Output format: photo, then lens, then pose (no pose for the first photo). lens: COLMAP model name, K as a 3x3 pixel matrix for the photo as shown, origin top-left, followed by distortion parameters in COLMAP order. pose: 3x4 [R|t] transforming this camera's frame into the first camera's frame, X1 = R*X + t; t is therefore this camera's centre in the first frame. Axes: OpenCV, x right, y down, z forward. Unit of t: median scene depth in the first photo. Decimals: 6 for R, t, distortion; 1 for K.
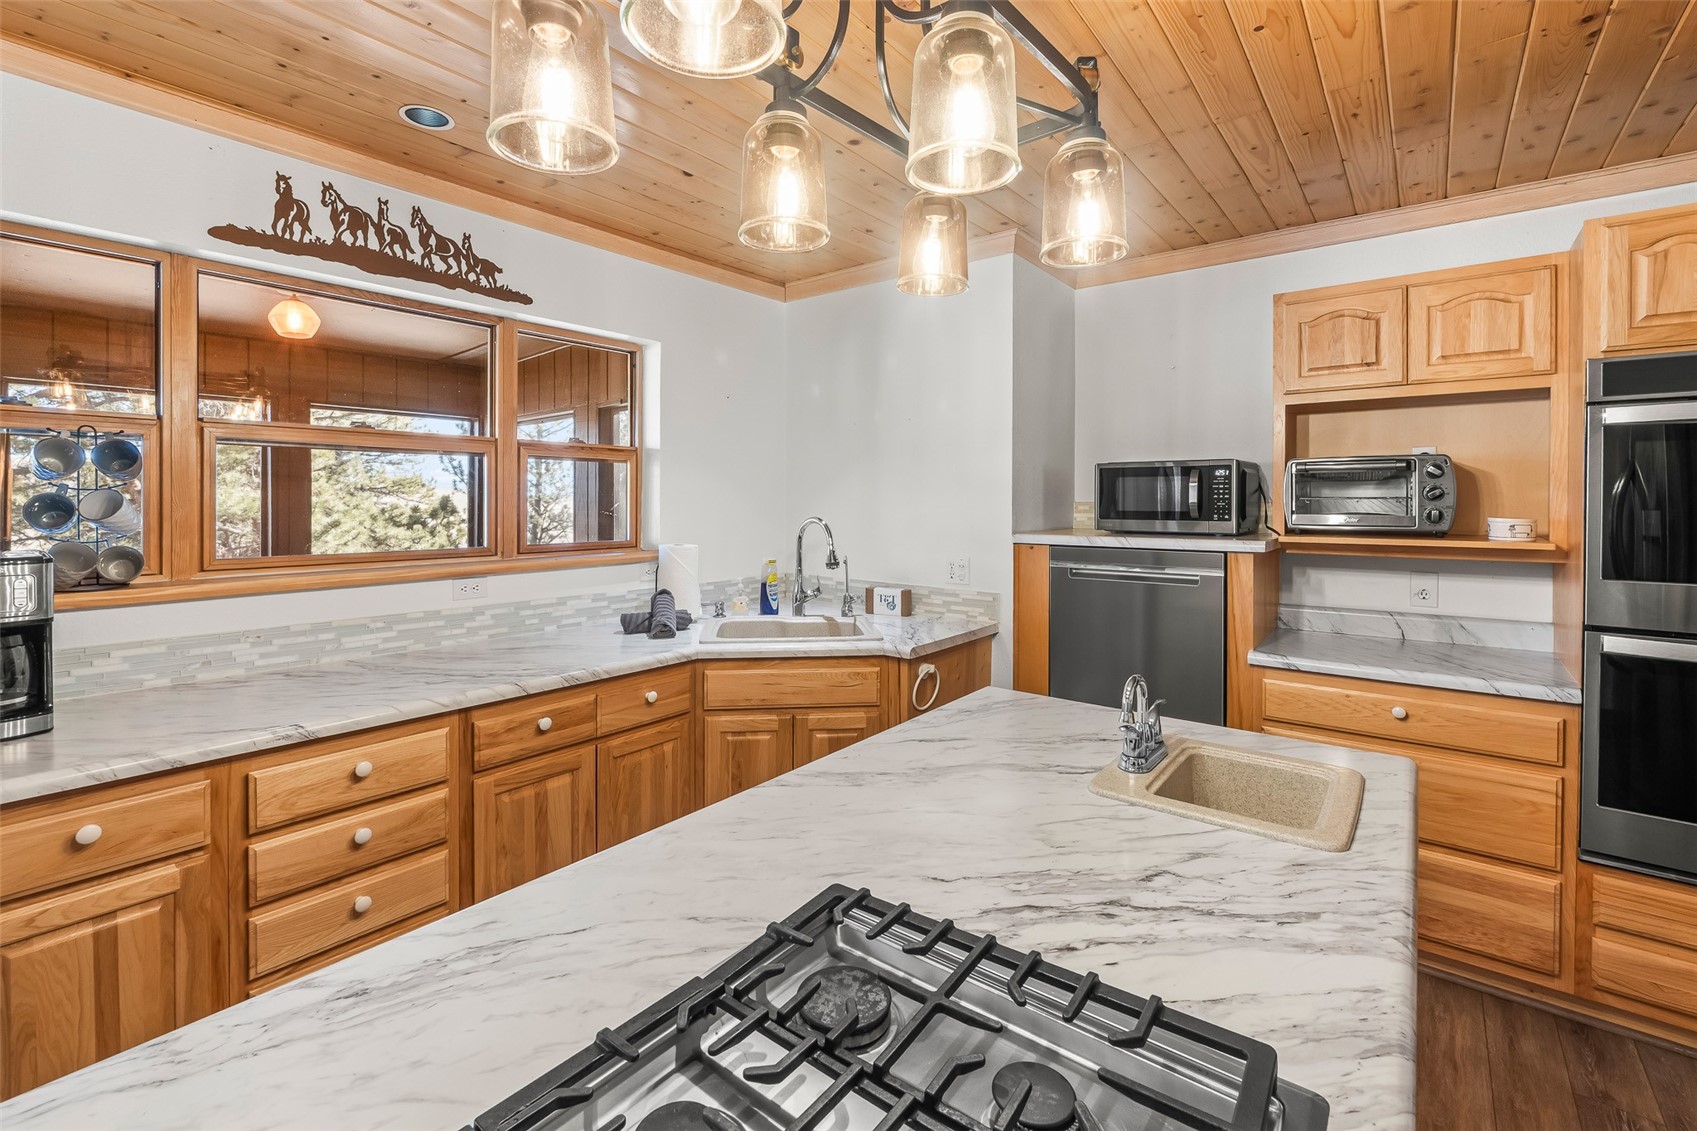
lens RADIAL K [[734.1, 0, 845.5], [0, 734.1, 508.0], [0, 0, 1]] dist [-0.003315, -0.000391]
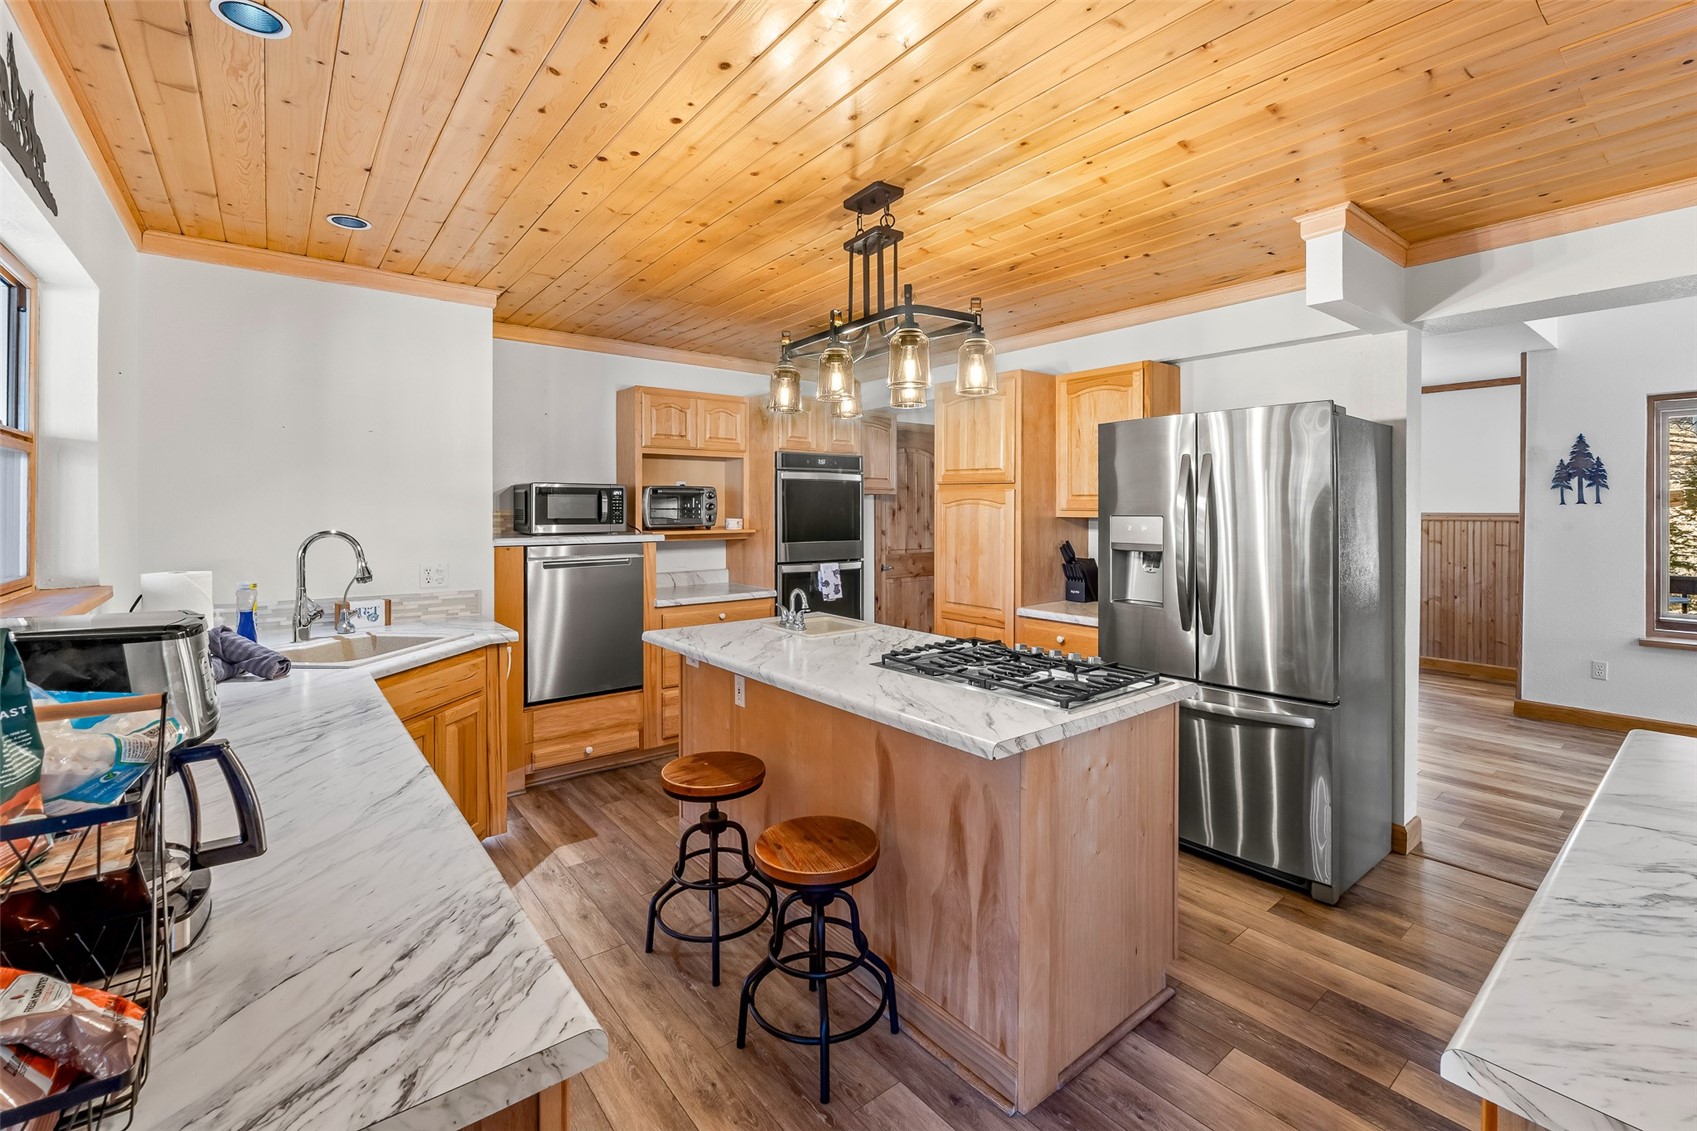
lens RADIAL K [[734.1, 0, 845.5], [0, 734.1, 508.0], [0, 0, 1]] dist [-0.003315, -0.000391]
pose [[0.228161, -0.001150, 0.973623, -0.988738], [0.009706, 0.999952, -0.001093, -0.010428], [-0.973575, 0.009699, 0.228162, 0.188479]]
